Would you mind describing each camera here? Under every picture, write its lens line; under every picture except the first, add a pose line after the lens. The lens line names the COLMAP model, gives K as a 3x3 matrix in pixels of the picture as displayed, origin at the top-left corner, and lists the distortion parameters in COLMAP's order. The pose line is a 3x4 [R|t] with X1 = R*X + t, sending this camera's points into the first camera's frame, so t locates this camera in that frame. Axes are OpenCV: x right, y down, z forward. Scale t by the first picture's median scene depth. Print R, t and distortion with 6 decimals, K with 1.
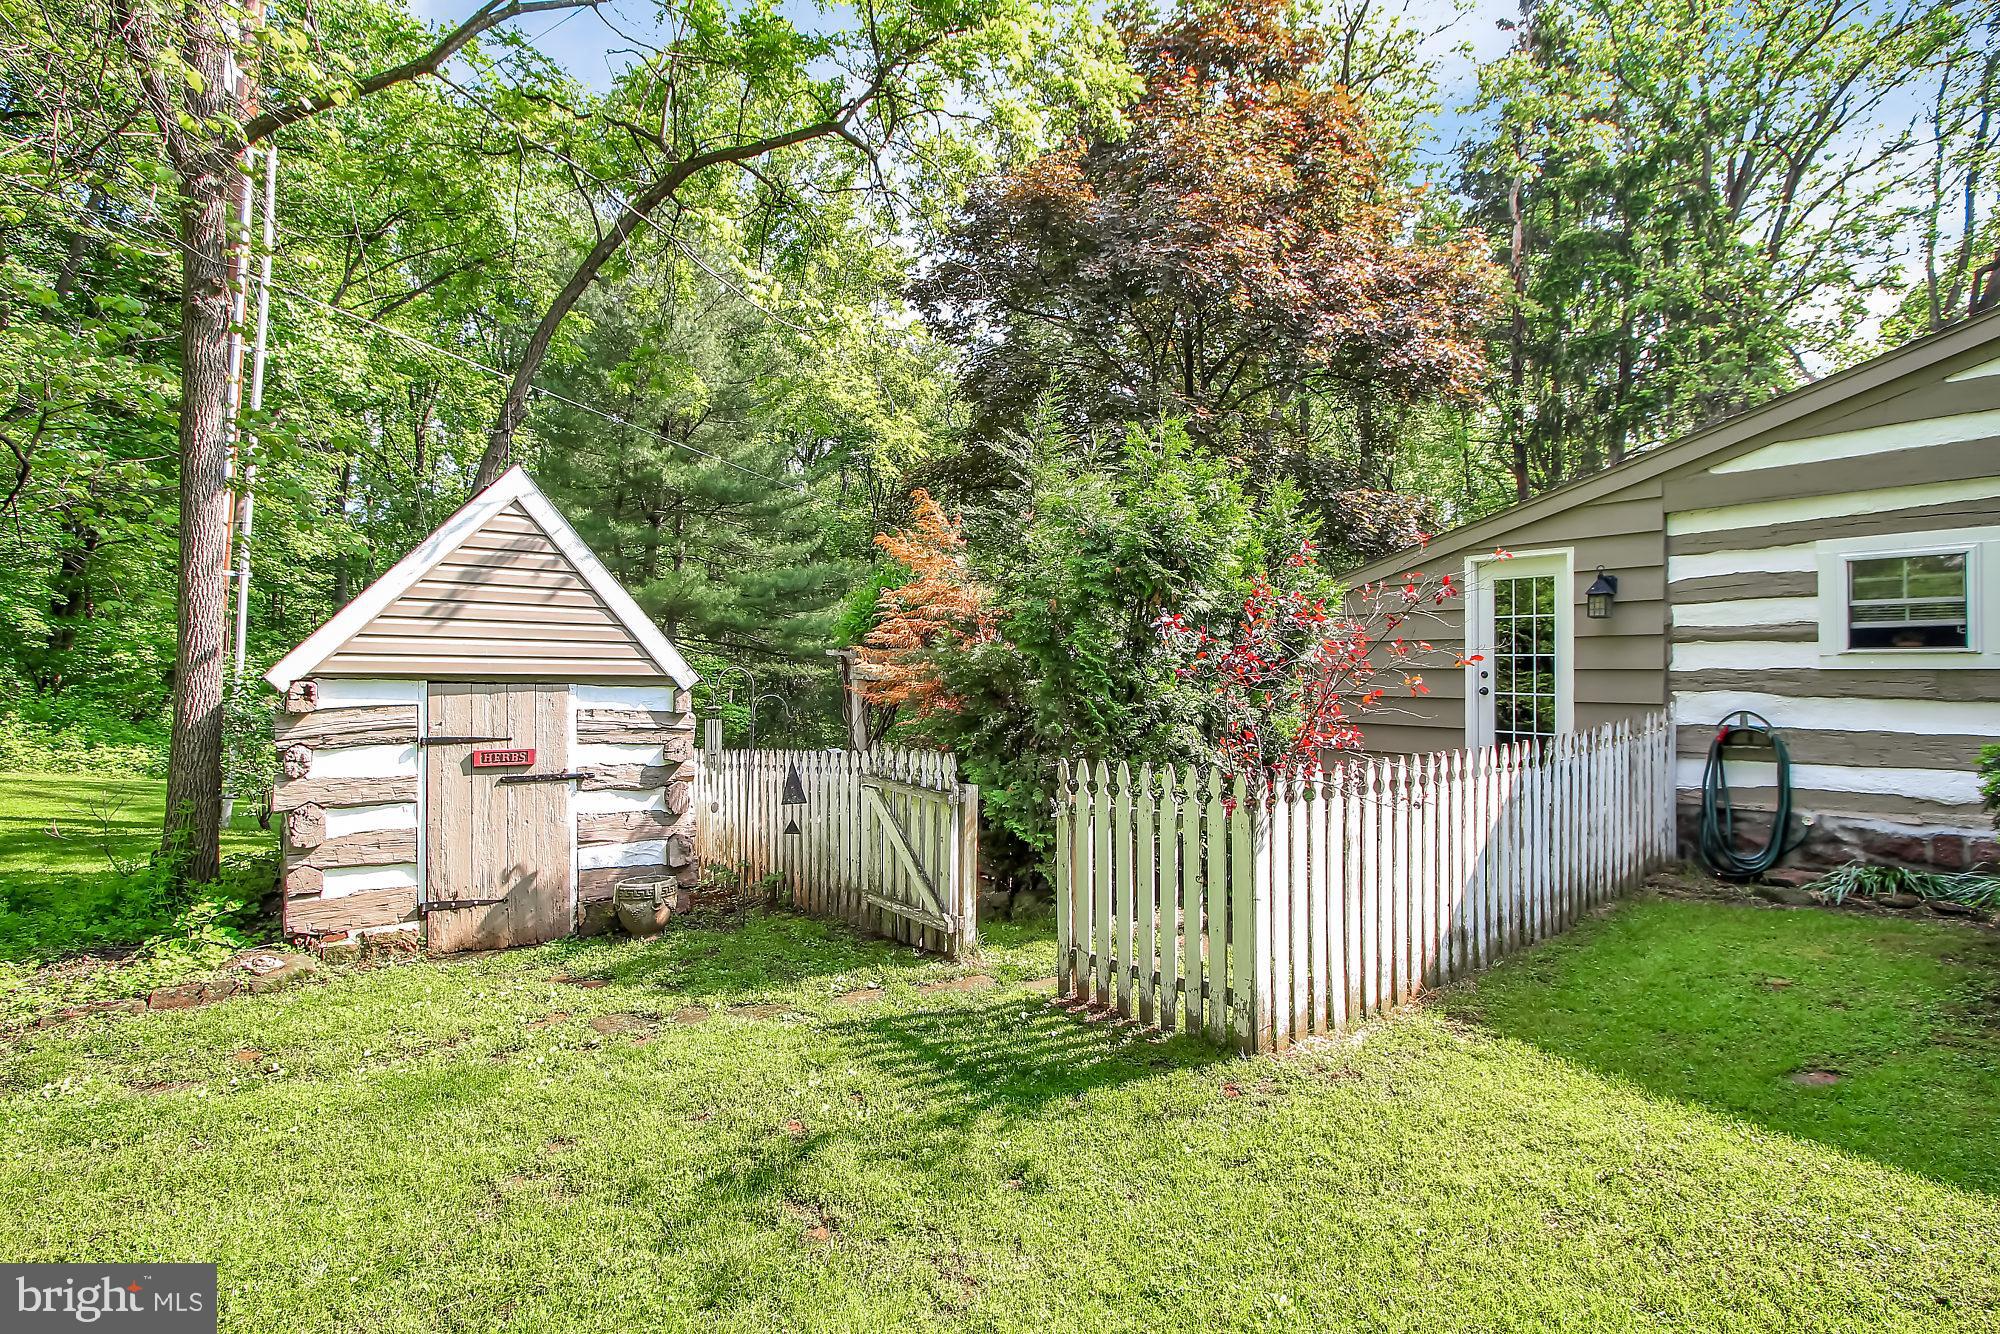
lens RADIAL K [[938.4, 0, 1000.0], [0, 938.4, 667.0], [0, 0, 1]] dist [-0.005641, -0.000014]
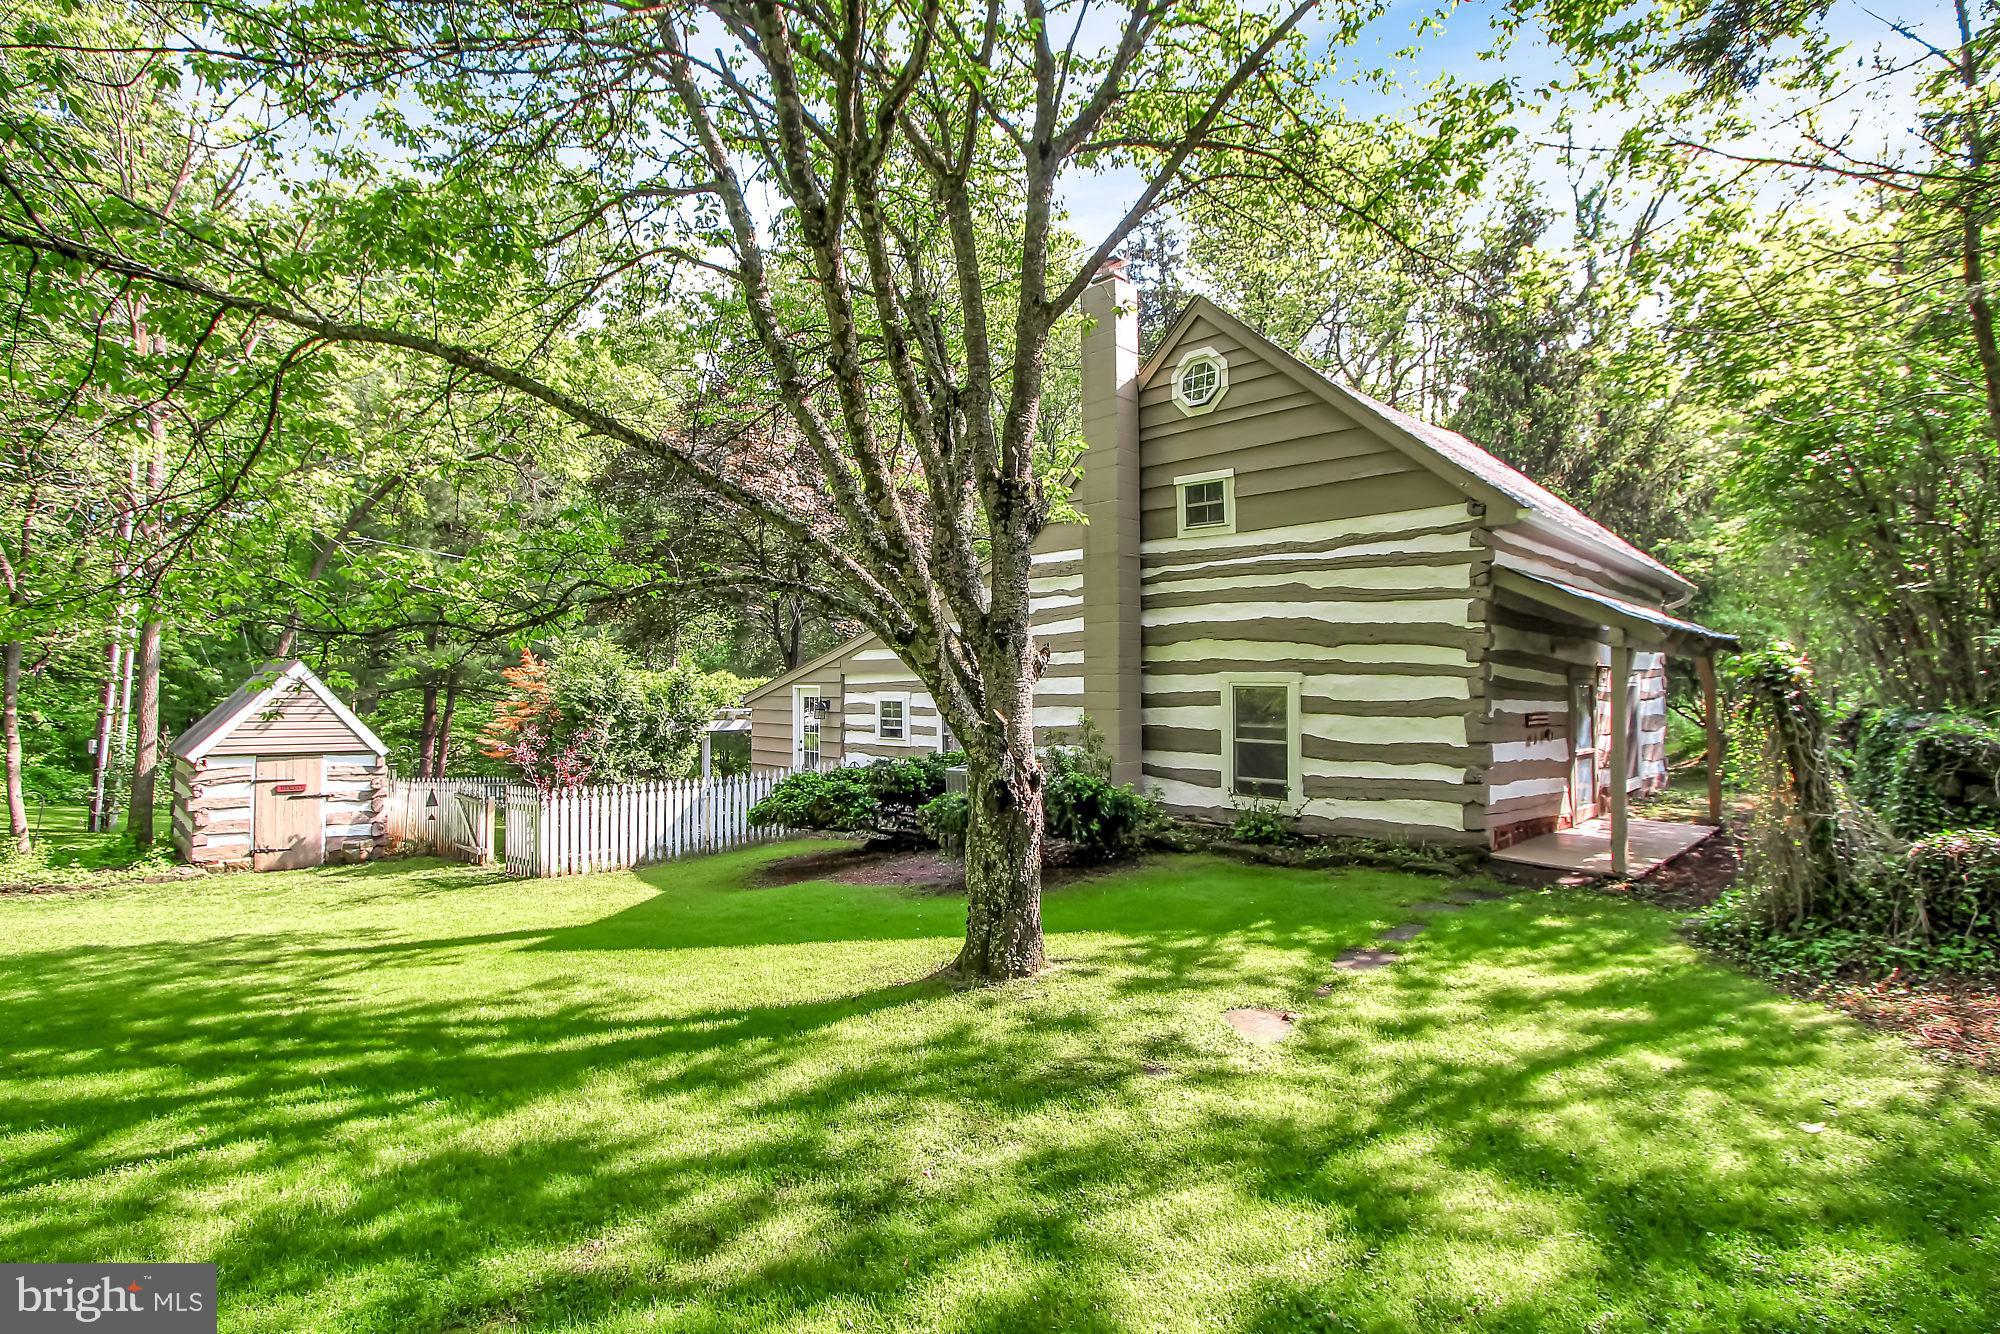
lens RADIAL K [[956.4, 0, 1000.0], [0, 956.4, 667.0], [0, 0, 1]] dist [-0.003553, -0.000487]
pose [[0.992483, 0.002148, 0.122361, 0.907175], [0.000079, 0.999834, -0.018193, -0.156634], [-0.122380, 0.018066, 0.992319, -1.537946]]
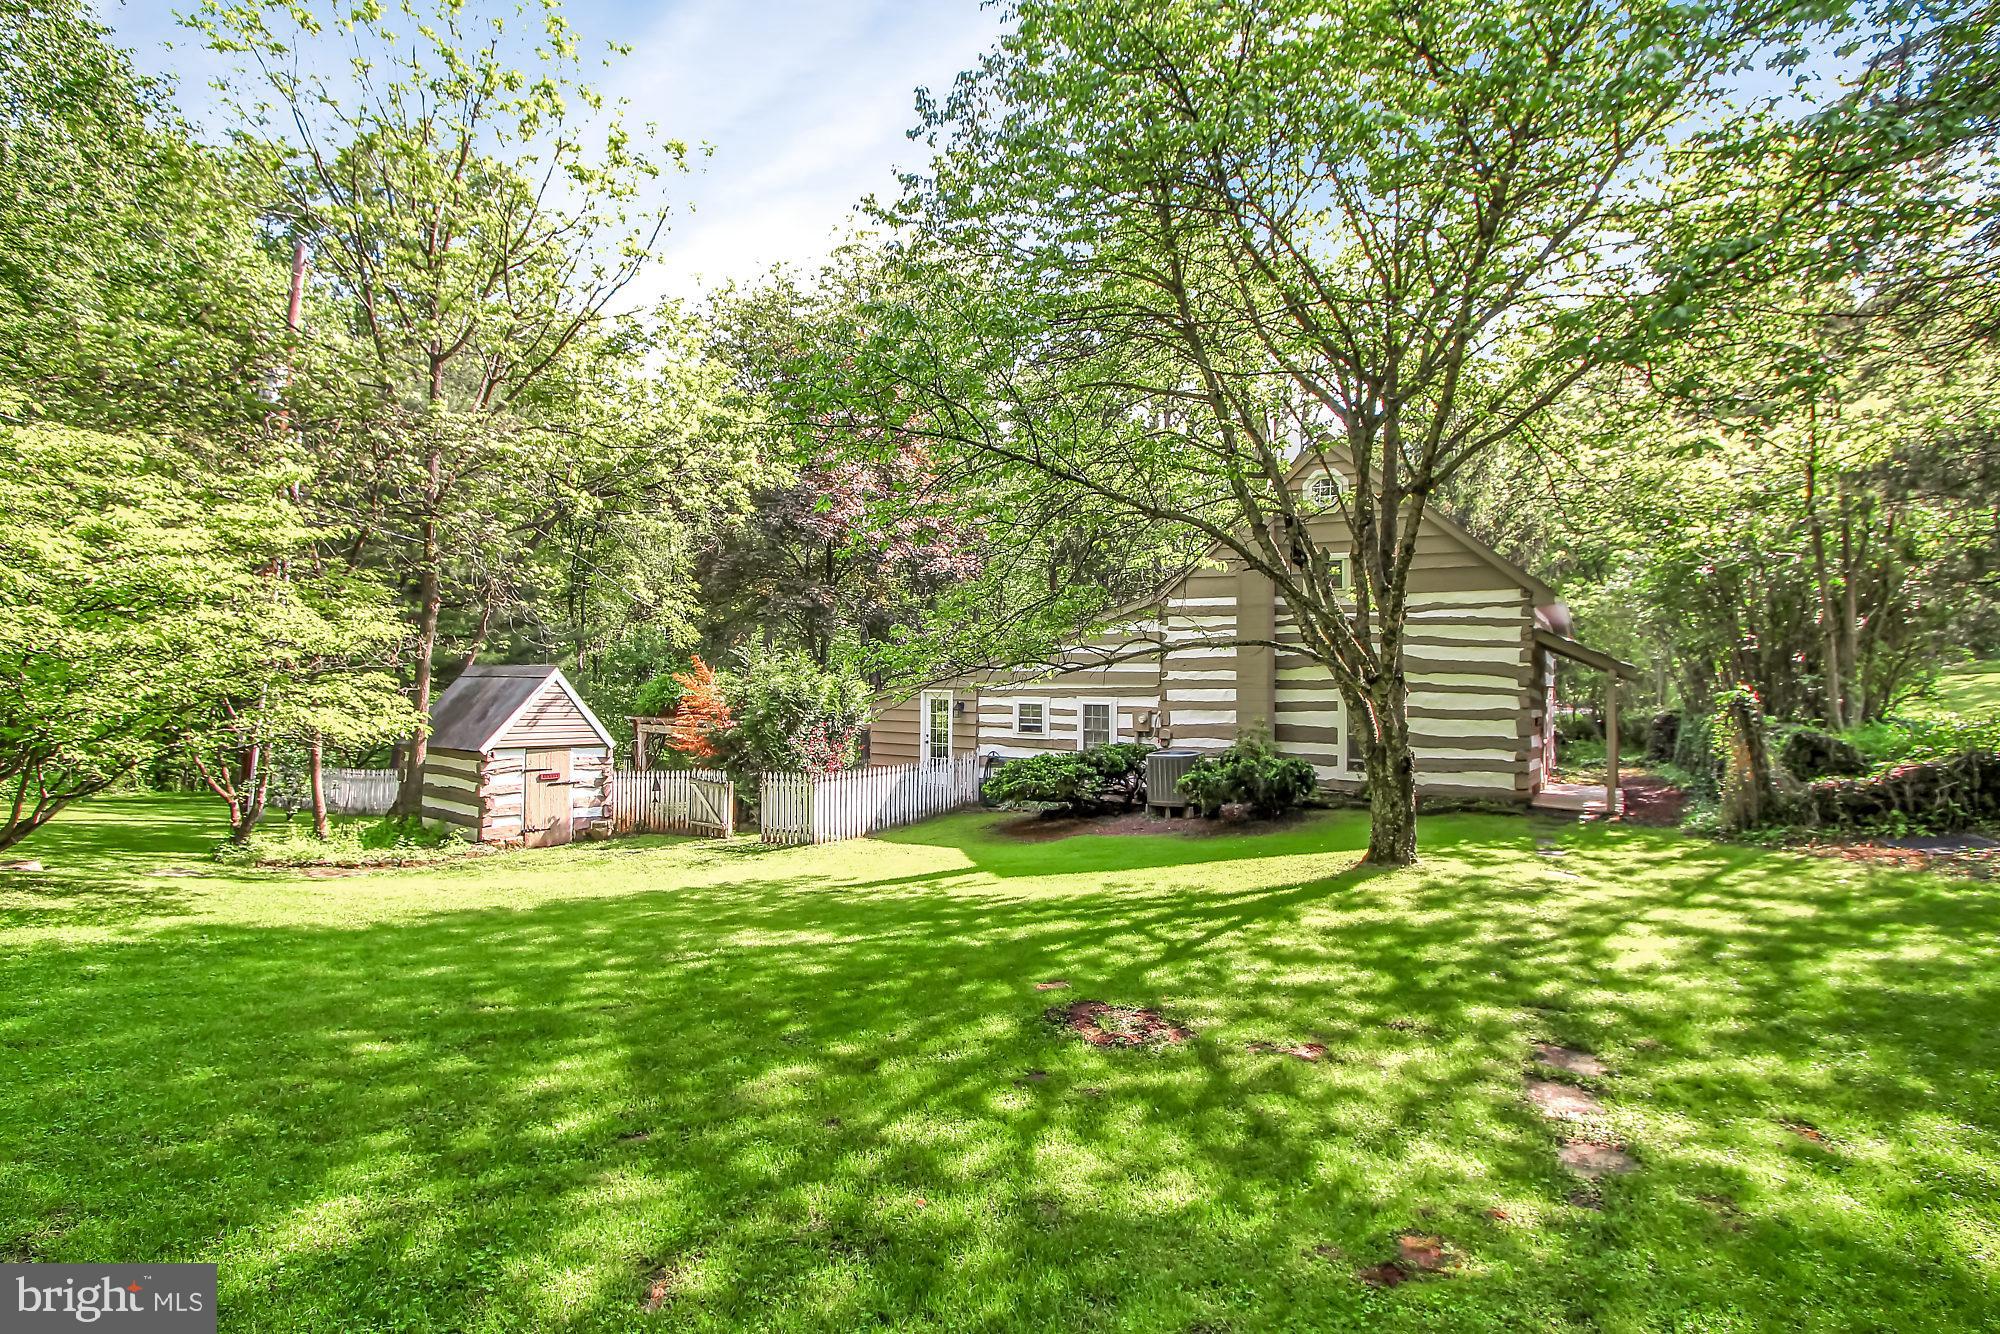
lens RADIAL K [[938.4, 0, 1000.0], [0, 938.4, 667.0], [0, 0, 1]] dist [-0.005641, -0.000014]
pose [[0.942519, 0.015464, 0.333793, -0.207286], [-0.011778, 0.999845, -0.013065, -0.194173], [-0.333944, 0.008383, 0.942556, -1.947770]]
